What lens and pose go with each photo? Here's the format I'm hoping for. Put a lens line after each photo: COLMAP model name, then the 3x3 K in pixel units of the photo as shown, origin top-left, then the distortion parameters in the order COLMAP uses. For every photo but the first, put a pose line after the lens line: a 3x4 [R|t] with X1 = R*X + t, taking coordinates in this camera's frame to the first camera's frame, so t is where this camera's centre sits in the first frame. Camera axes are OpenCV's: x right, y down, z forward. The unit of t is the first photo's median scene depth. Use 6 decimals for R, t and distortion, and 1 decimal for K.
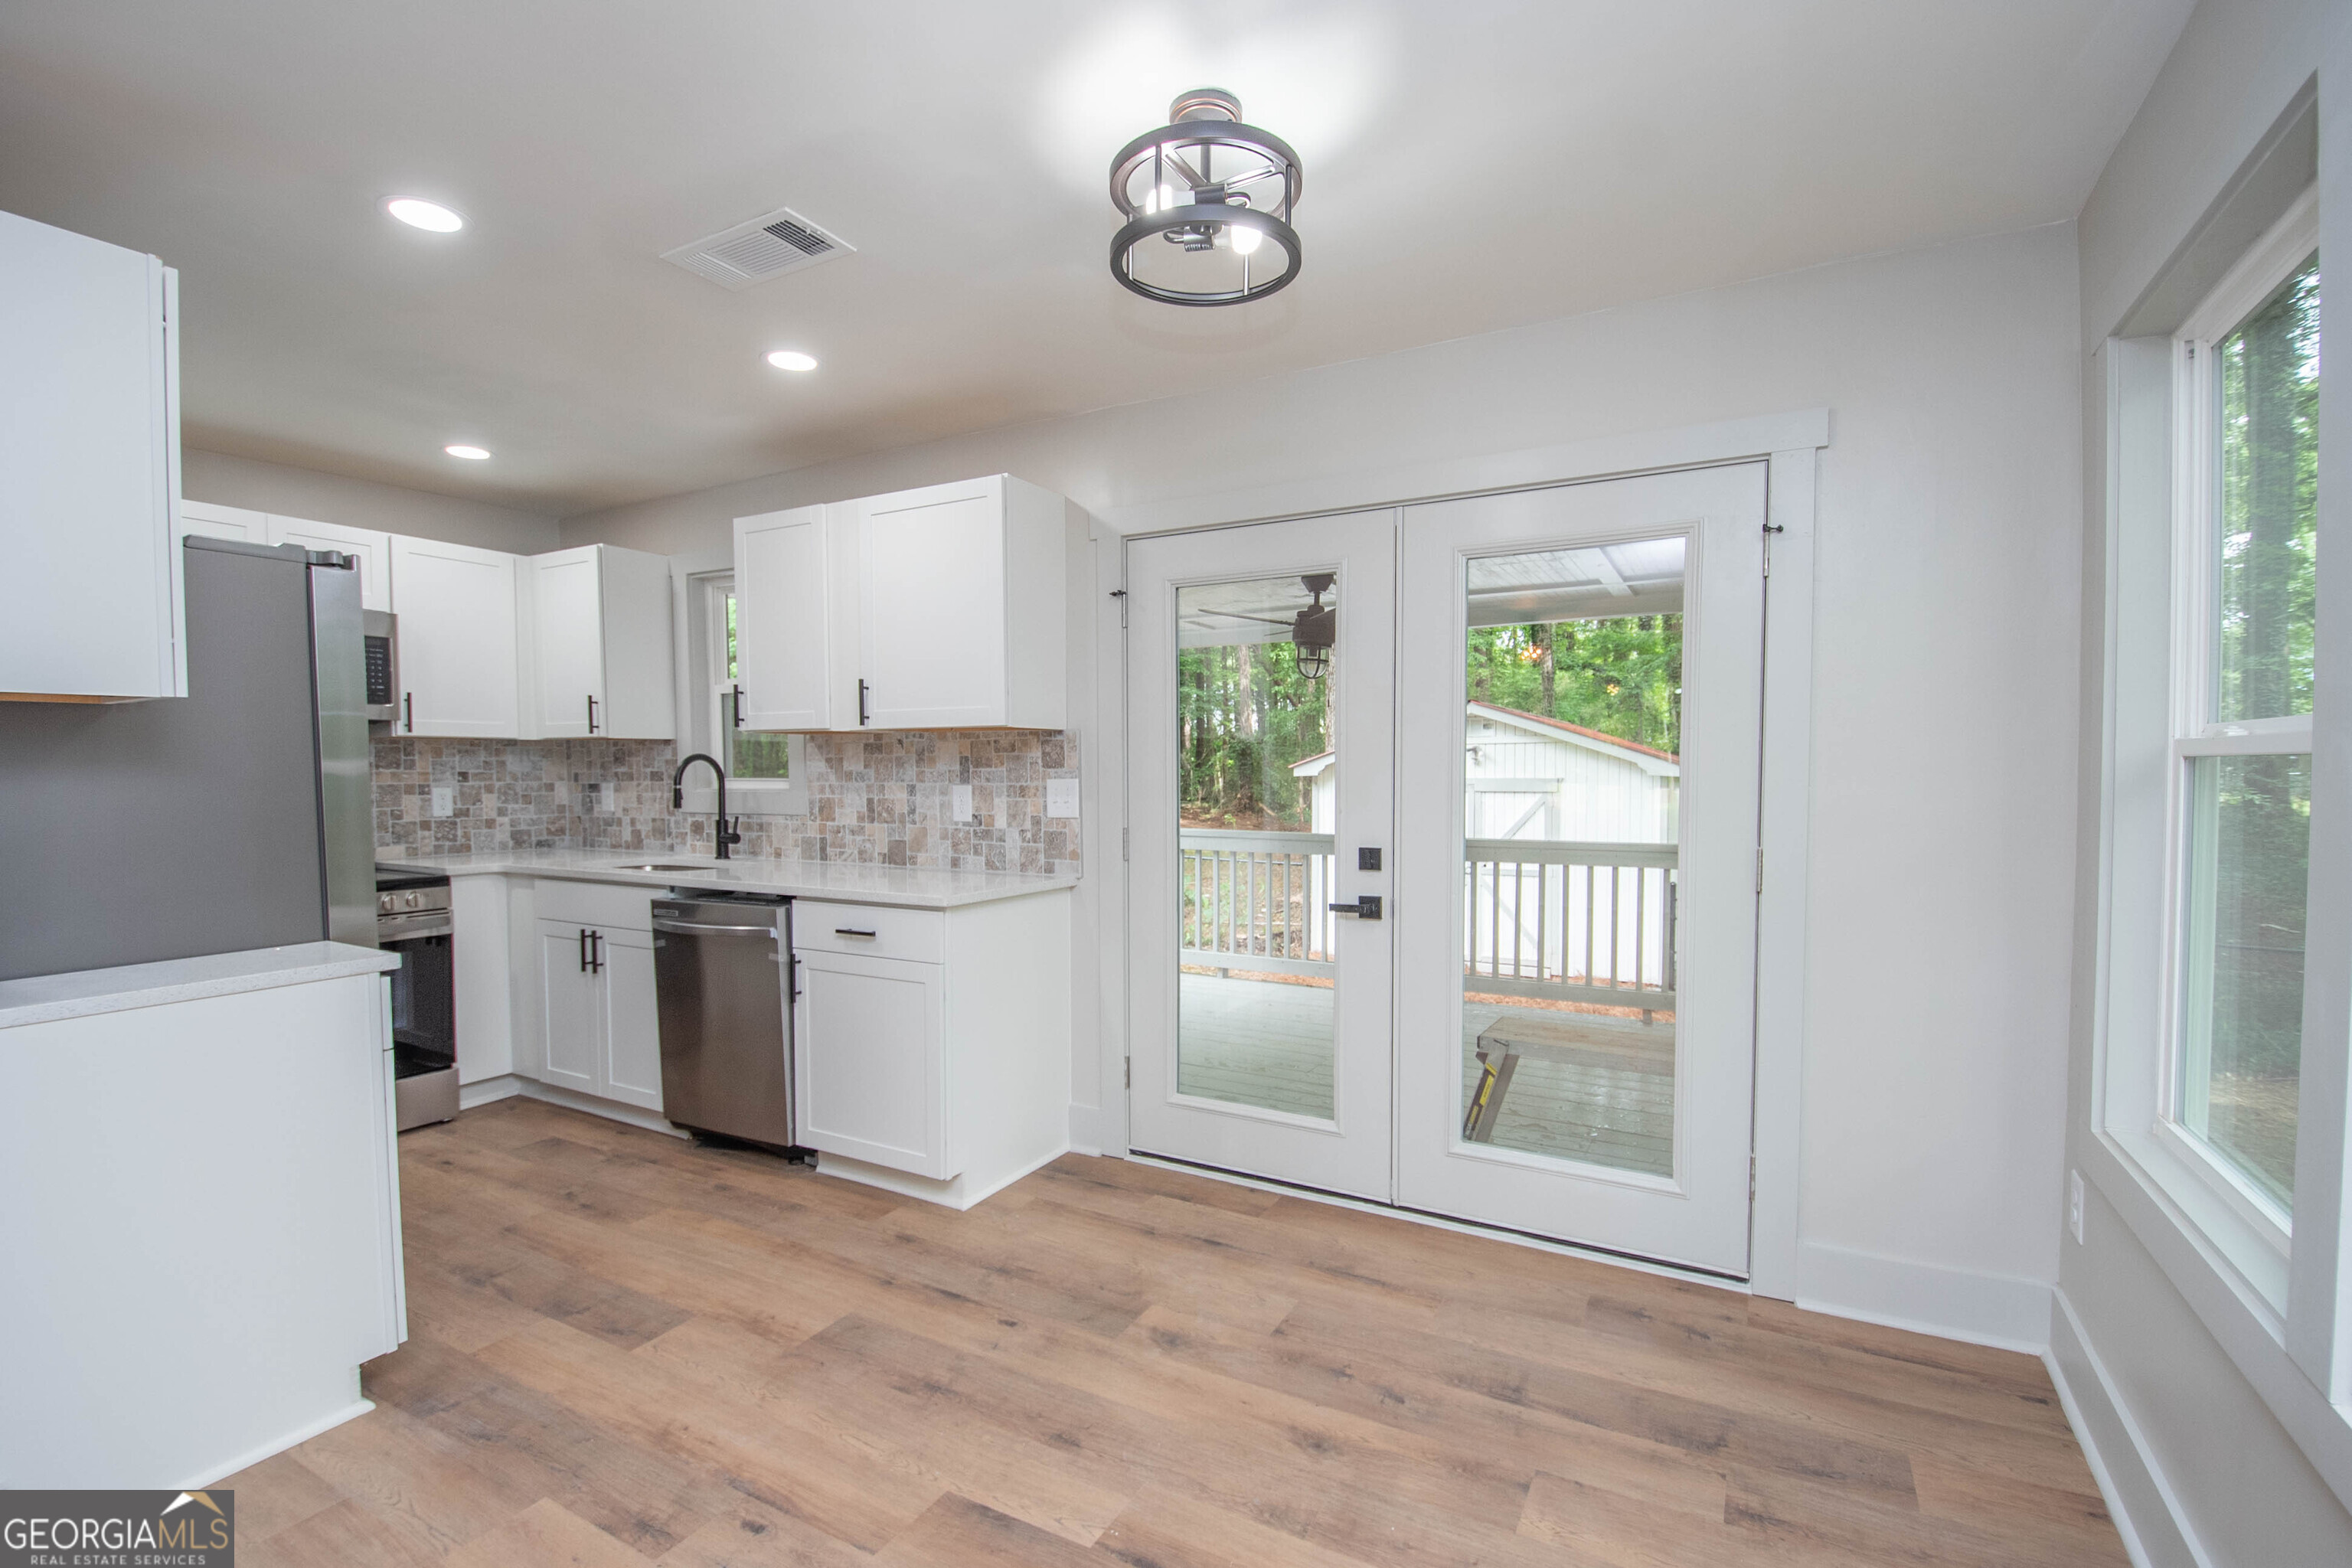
lens RADIAL K [[1034.5, 0, 1204.6], [0, 1034.5, 815.9], [0, 0, 1]] dist [-0.001012, -0.012963]
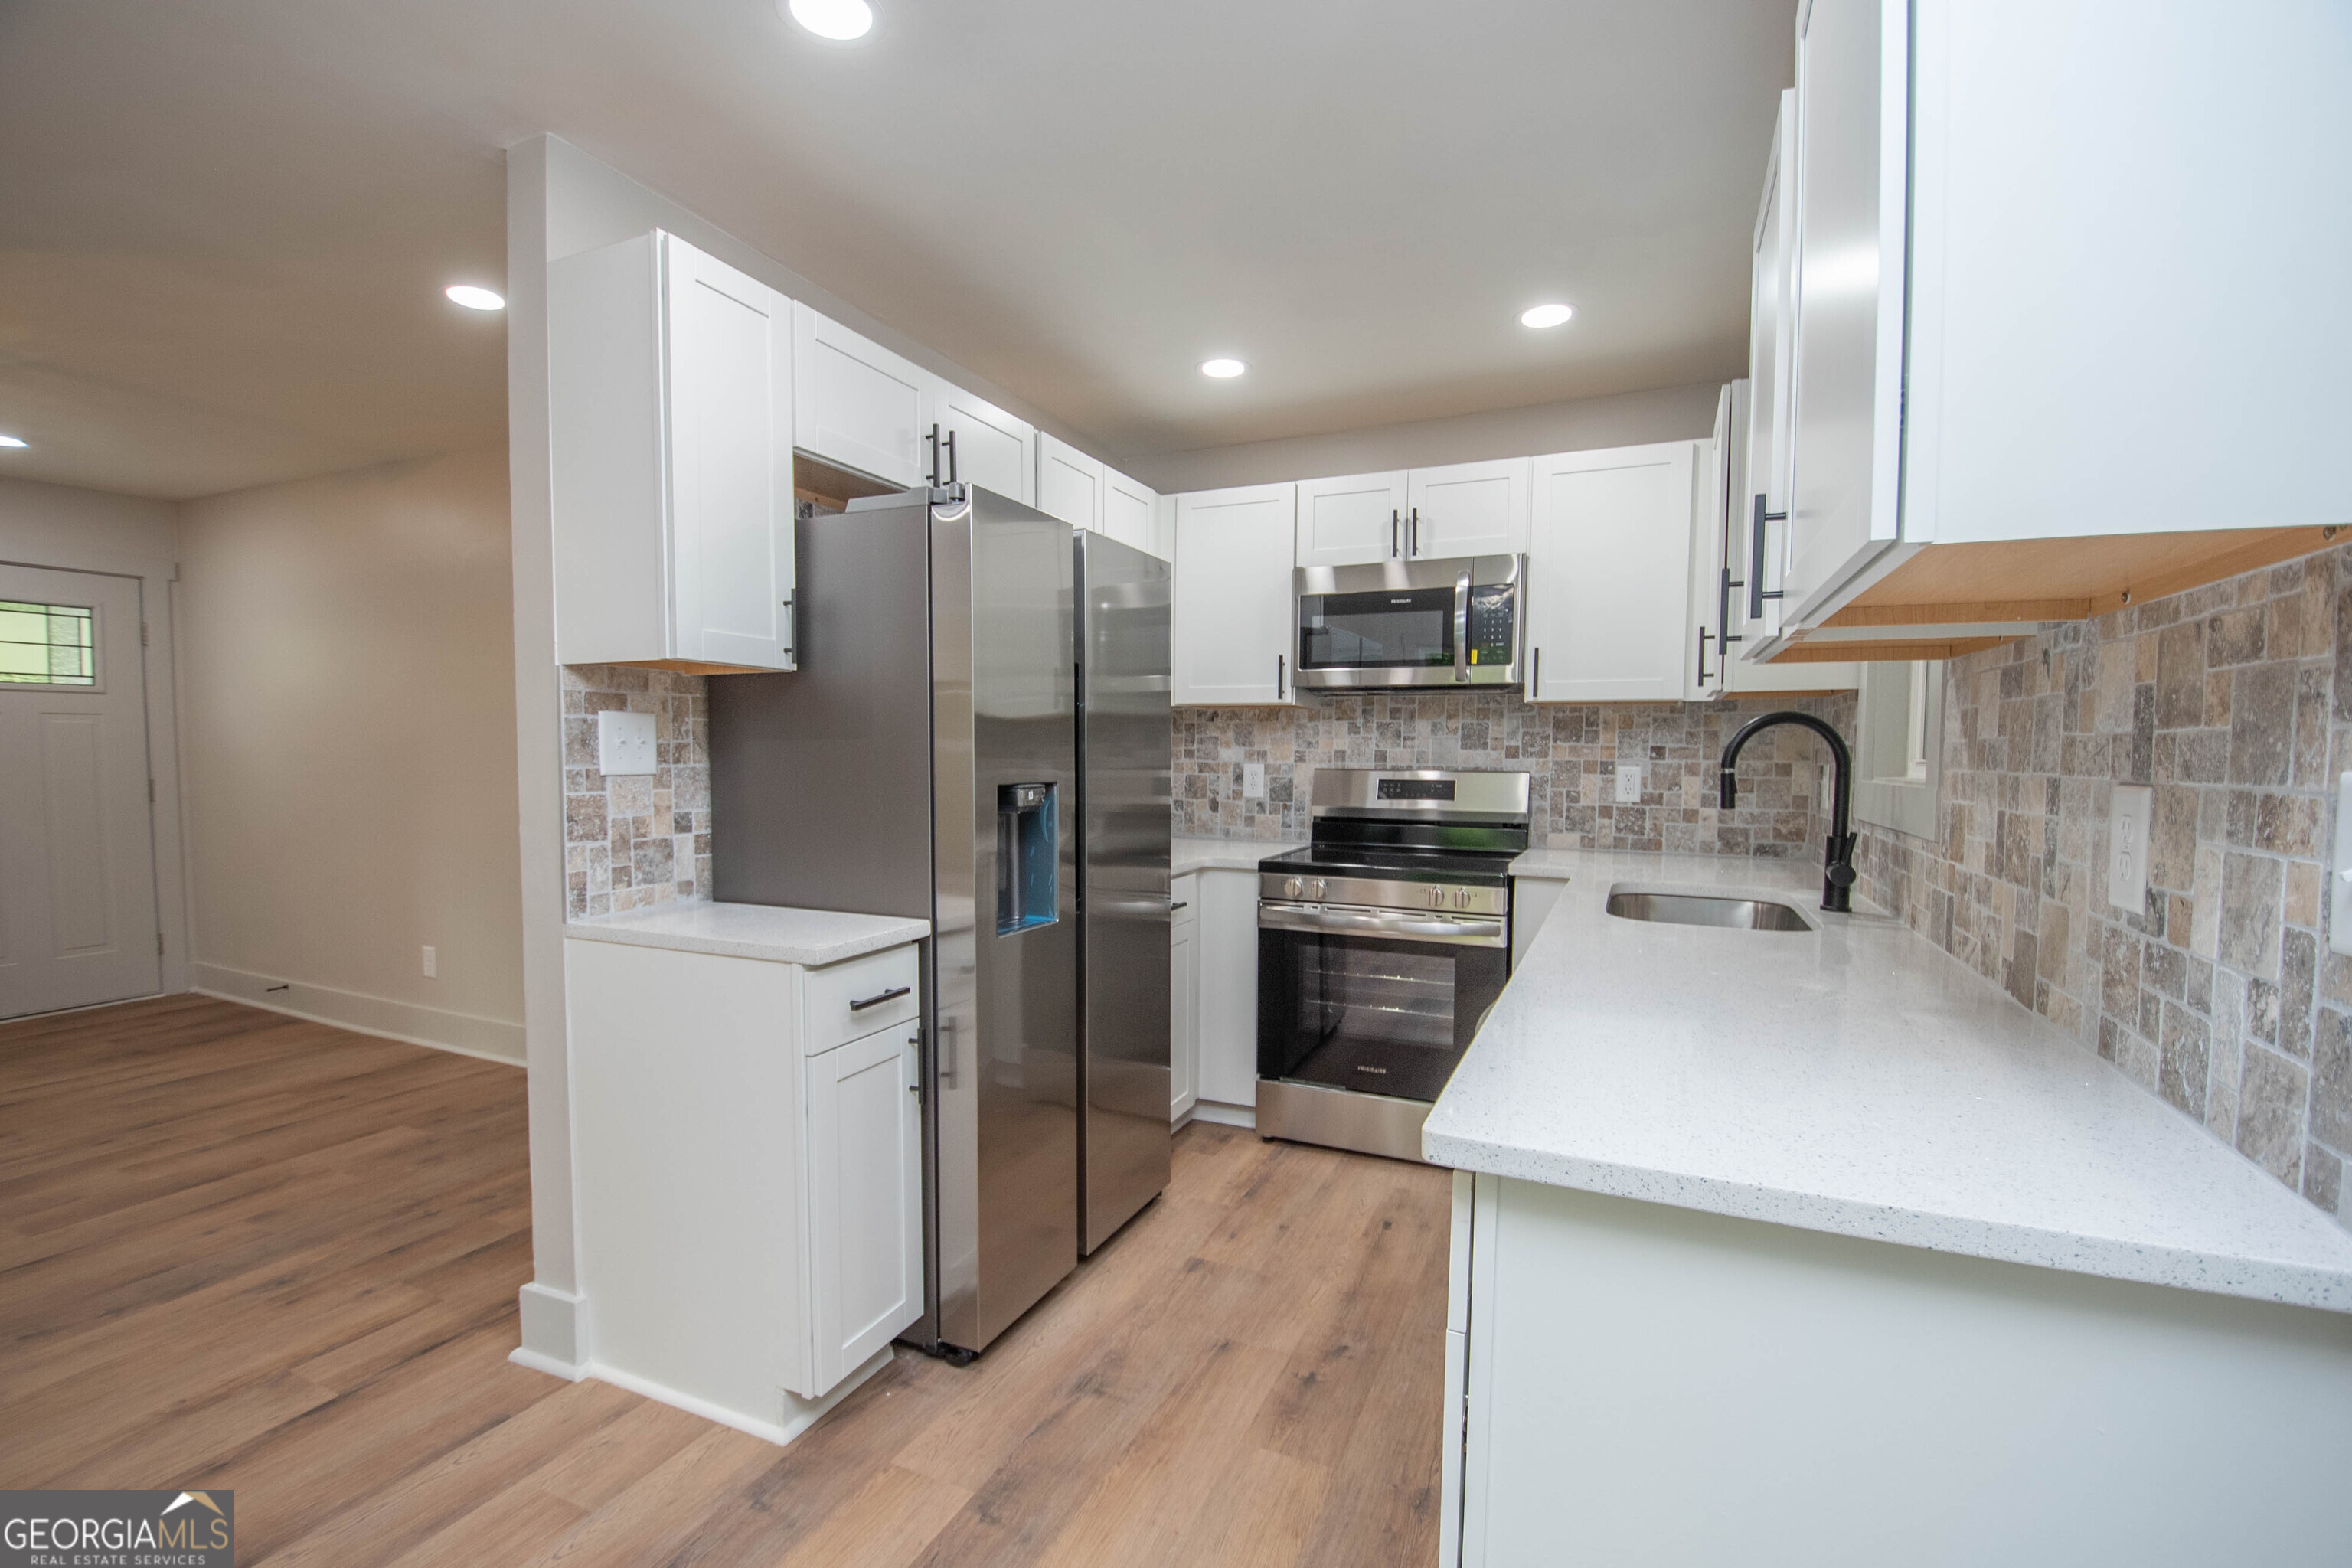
lens RADIAL K [[1034.5, 0, 1173.7], [0, 1034.5, 813.3], [0, 0, 1]] dist [-0.001012, -0.012963]
pose [[0.059127, 0.064868, -0.996141, 0.038723], [-0.053266, 0.996670, 0.061741, -0.025274], [0.996828, 0.049410, 0.062386, 0.709933]]
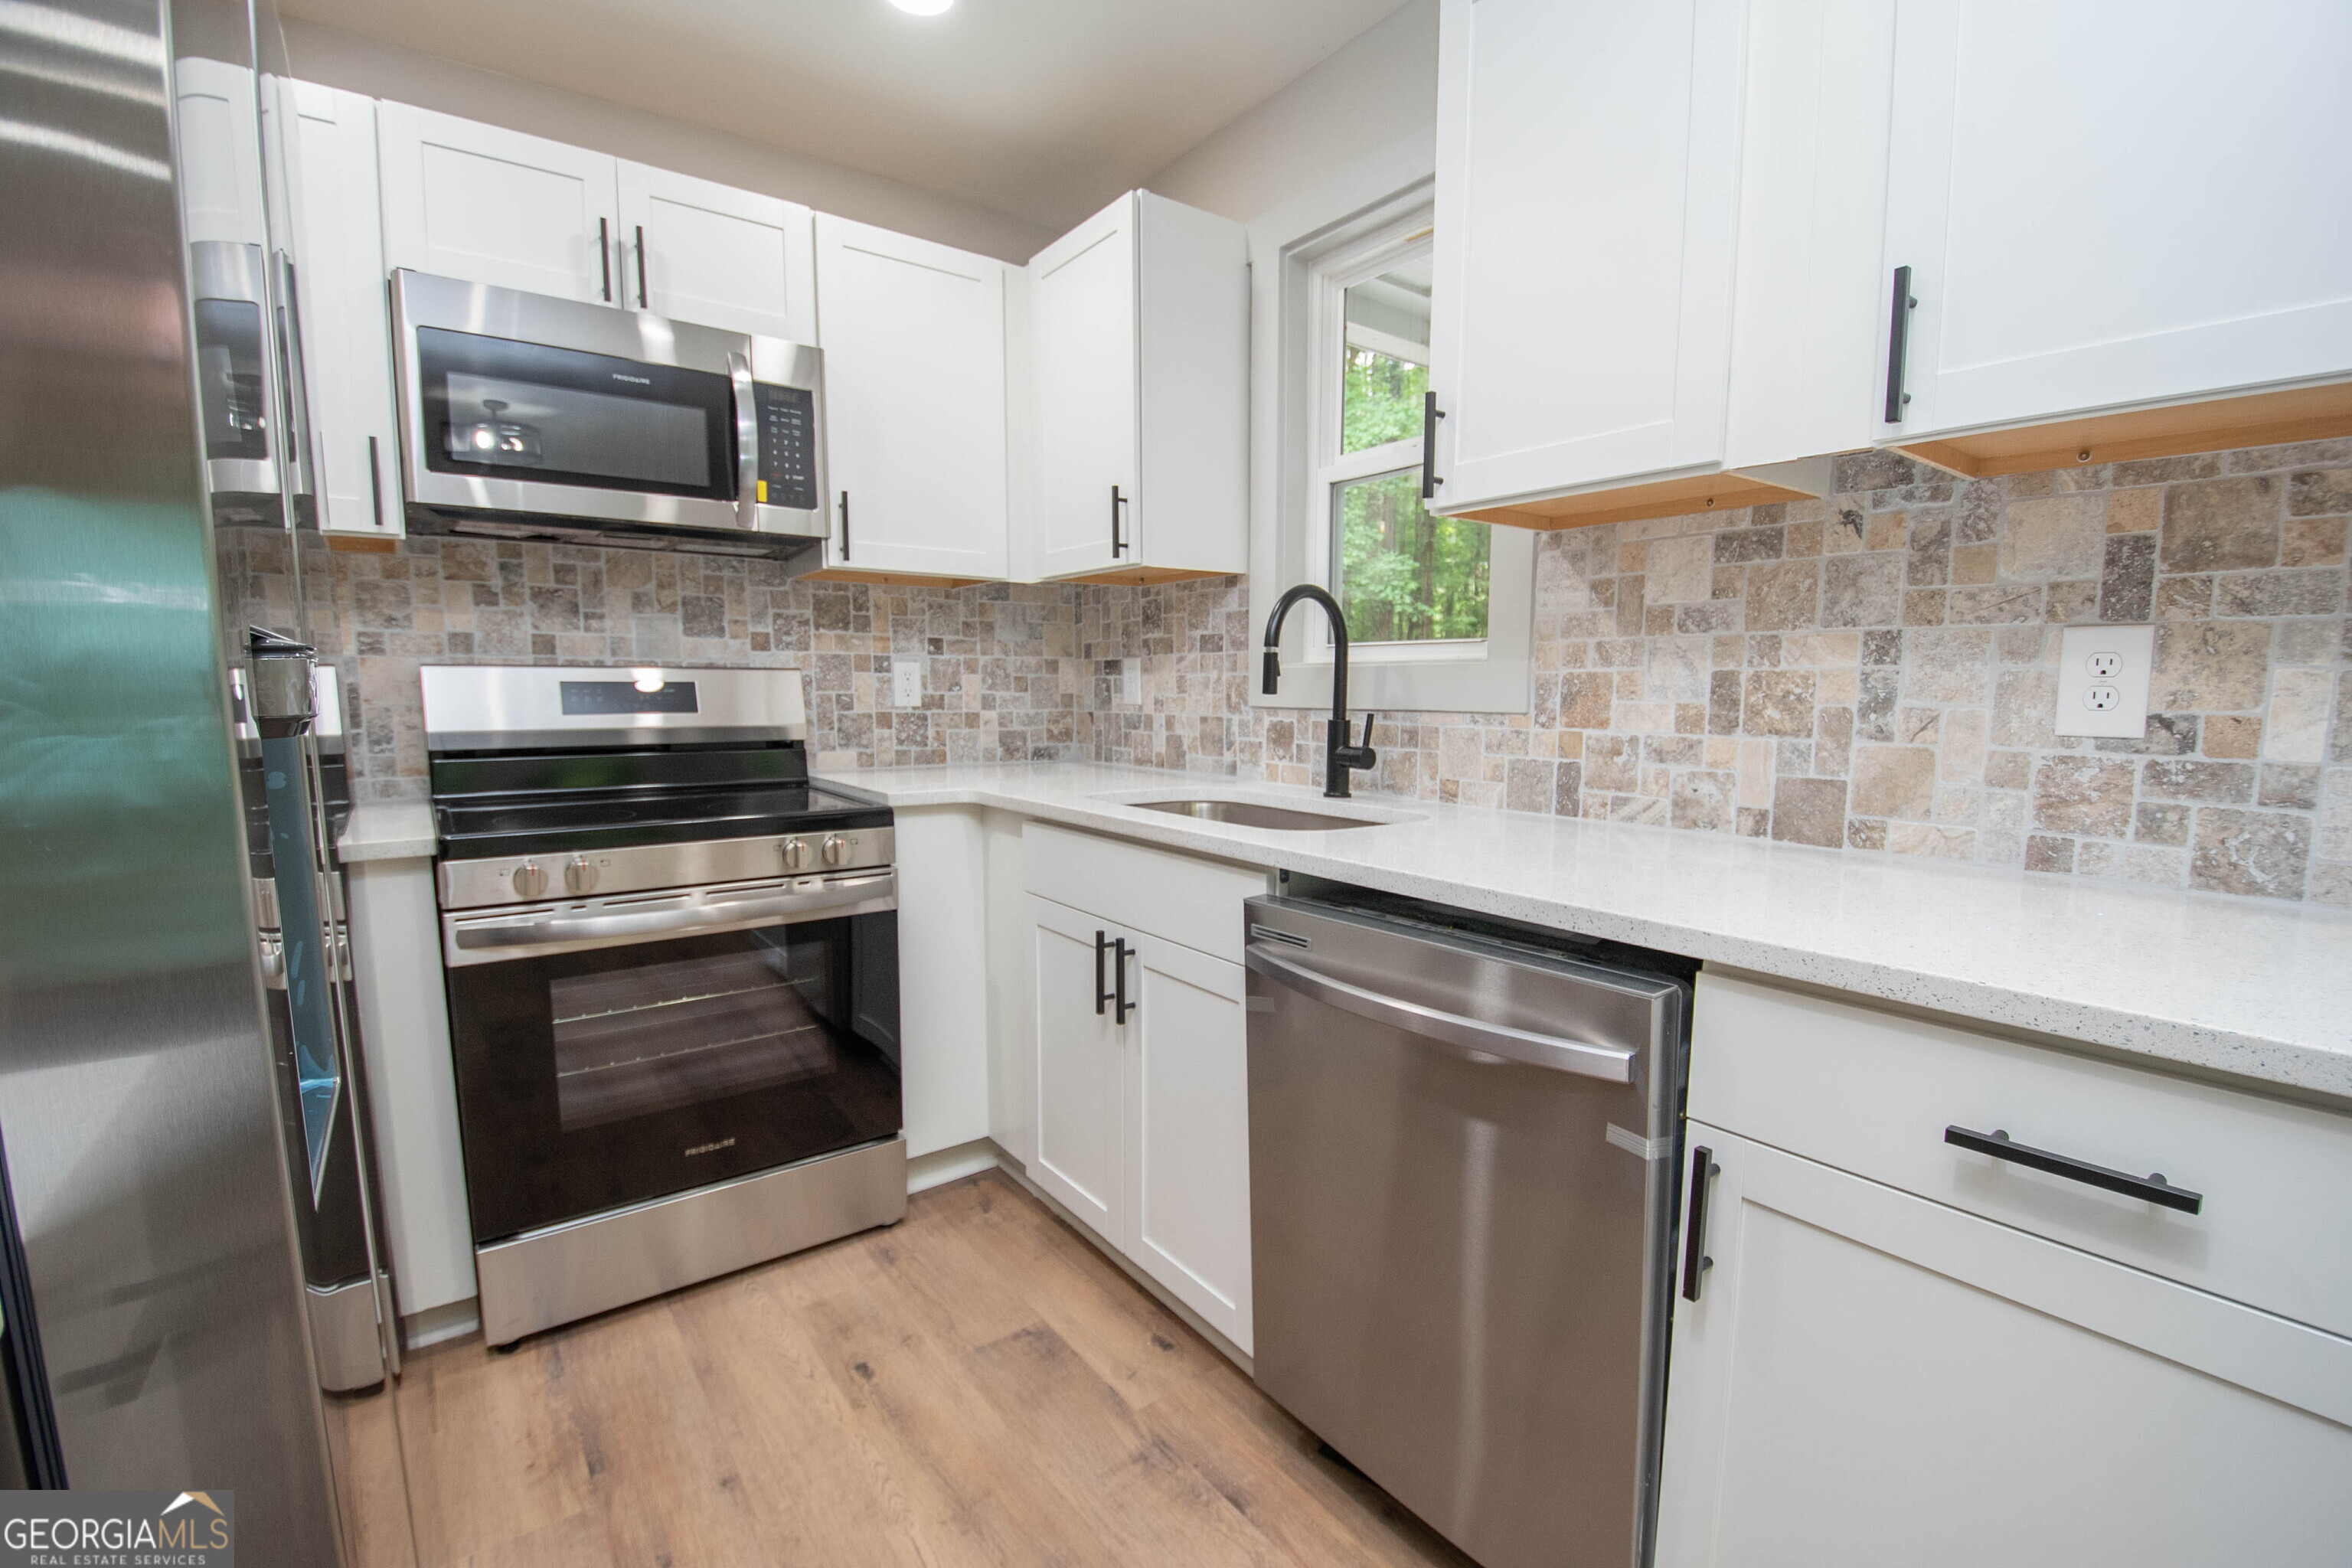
lens RADIAL K [[1034.5, 0, 1189.8], [0, 1034.5, 812.7], [0, 0, 1]] dist [-0.001012, -0.012963]
pose [[0.904633, 0.057844, -0.422247, -0.357902], [-0.025033, 0.996248, 0.082847, 0.009967], [0.425455, -0.064376, 0.902687, 0.574333]]
